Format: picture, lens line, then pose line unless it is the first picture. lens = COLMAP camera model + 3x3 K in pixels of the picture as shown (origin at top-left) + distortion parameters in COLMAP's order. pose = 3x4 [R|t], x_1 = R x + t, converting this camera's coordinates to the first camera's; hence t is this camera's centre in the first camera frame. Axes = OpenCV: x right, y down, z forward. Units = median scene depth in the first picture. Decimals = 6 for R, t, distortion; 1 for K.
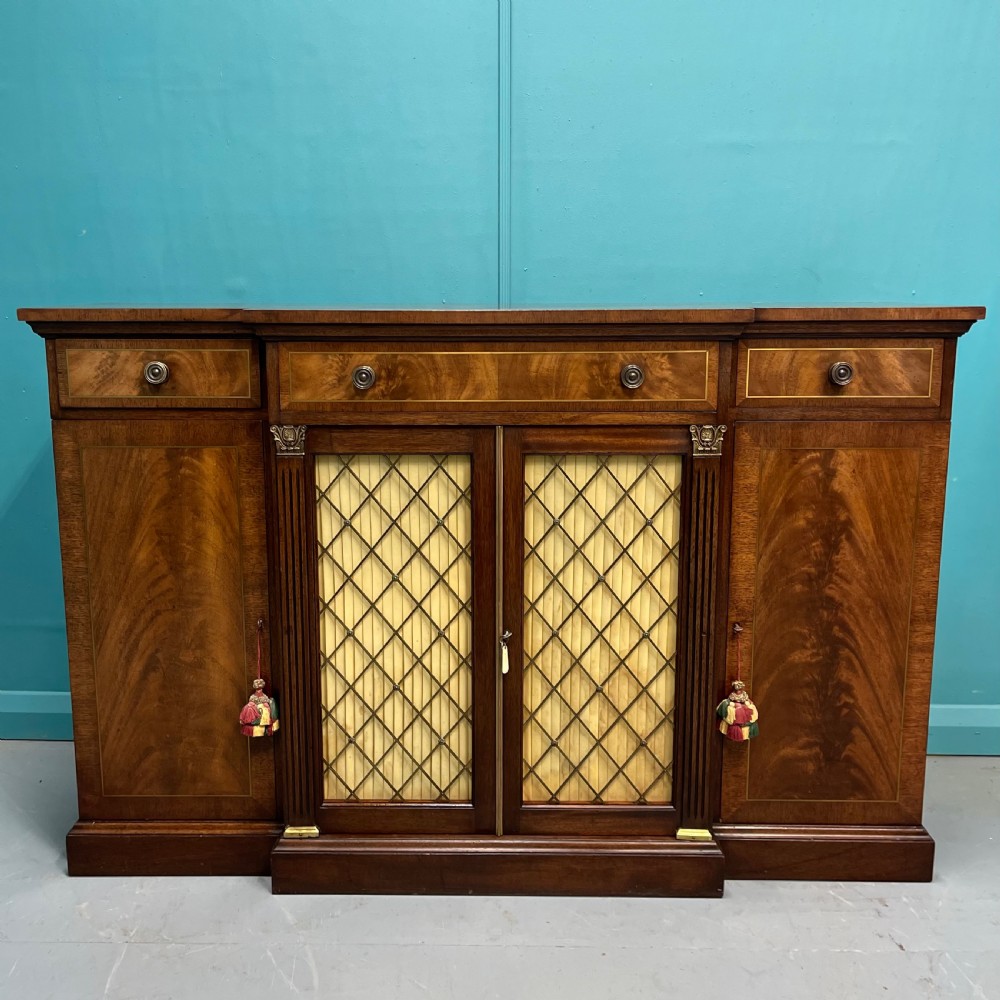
lens RADIAL K [[1035.9, 0, 483.4], [0, 1035.9, 464.3], [0, 0, 1]] dist [0.071773, -0.147333]
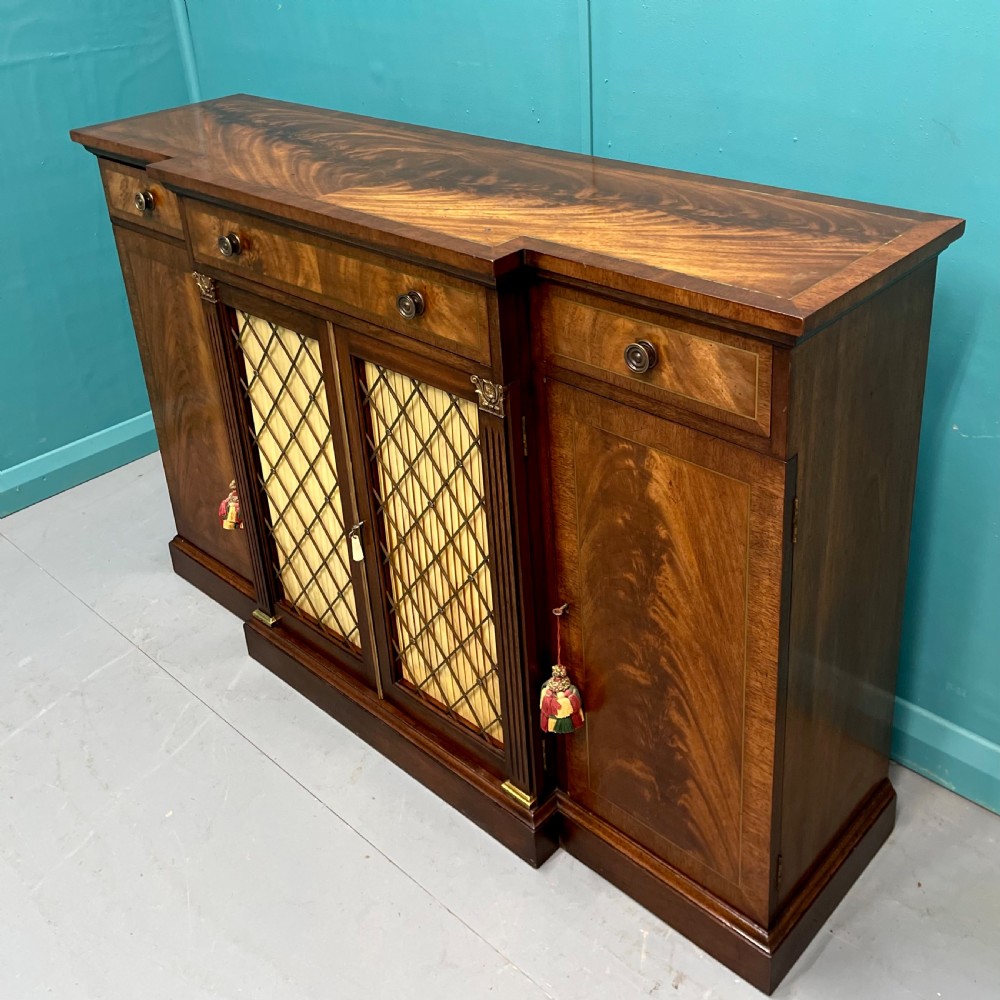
lens RADIAL K [[1091.3, 0, 533.7], [0, 1091.3, 333.6], [0, 0, 1]] dist [0.115910, -0.295087]
pose [[0.741384, 0.234410, -0.628809, 0.742900], [-0.065234, 0.957746, 0.280119, -0.301763], [0.667902, -0.166656, 0.725350, 0.402978]]
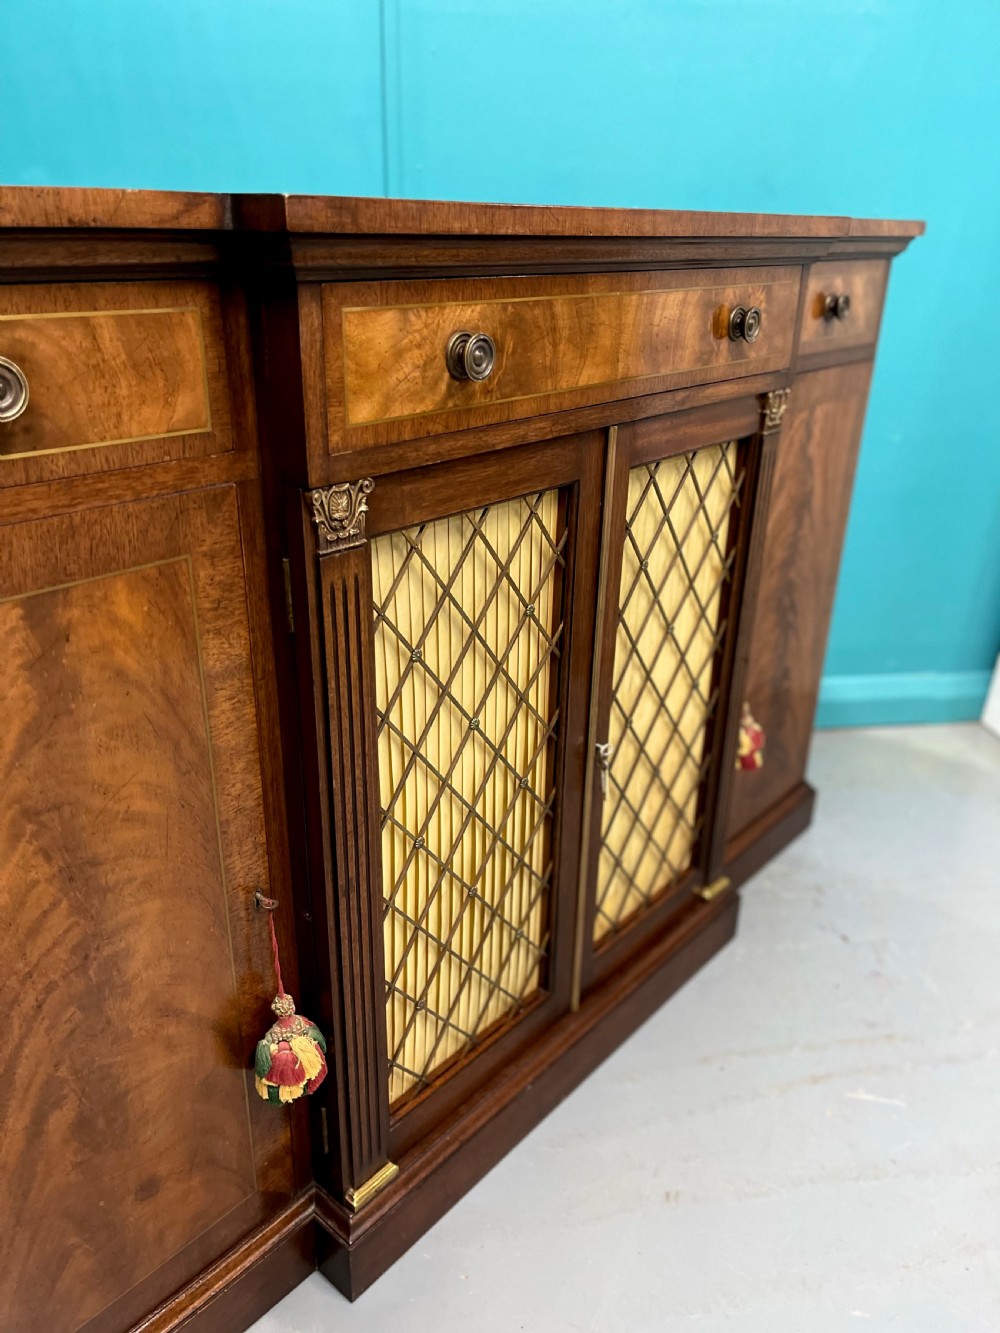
lens RADIAL K [[1008.6, 0, 496.2], [0, 1008.6, 677.0], [0, 0, 1]] dist [0.064922, -0.098286]
pose [[0.650836, -0.296333, 0.698999, -0.459948], [0.111222, 0.947963, 0.298320, -0.078975], [-0.751027, -0.116413, 0.649928, 0.640284]]
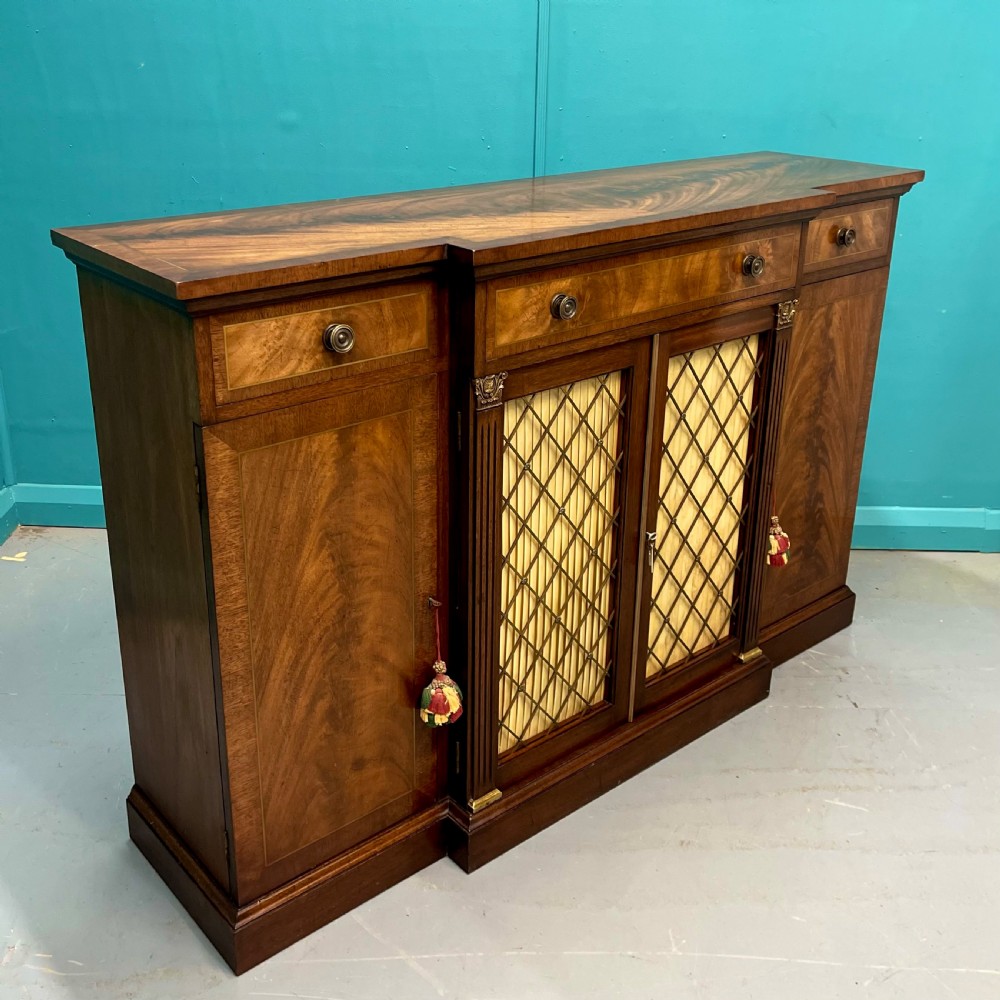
lens RADIAL K [[1115.4, 0, 497.8], [0, 1115.4, 412.9], [0, 0, 1]] dist [0.110228, -0.320733]
pose [[0.753760, -0.211720, 0.622109, -0.738832], [0.095734, 0.971957, 0.214789, -0.197751], [-0.650139, -0.102343, 0.752891, 0.295639]]
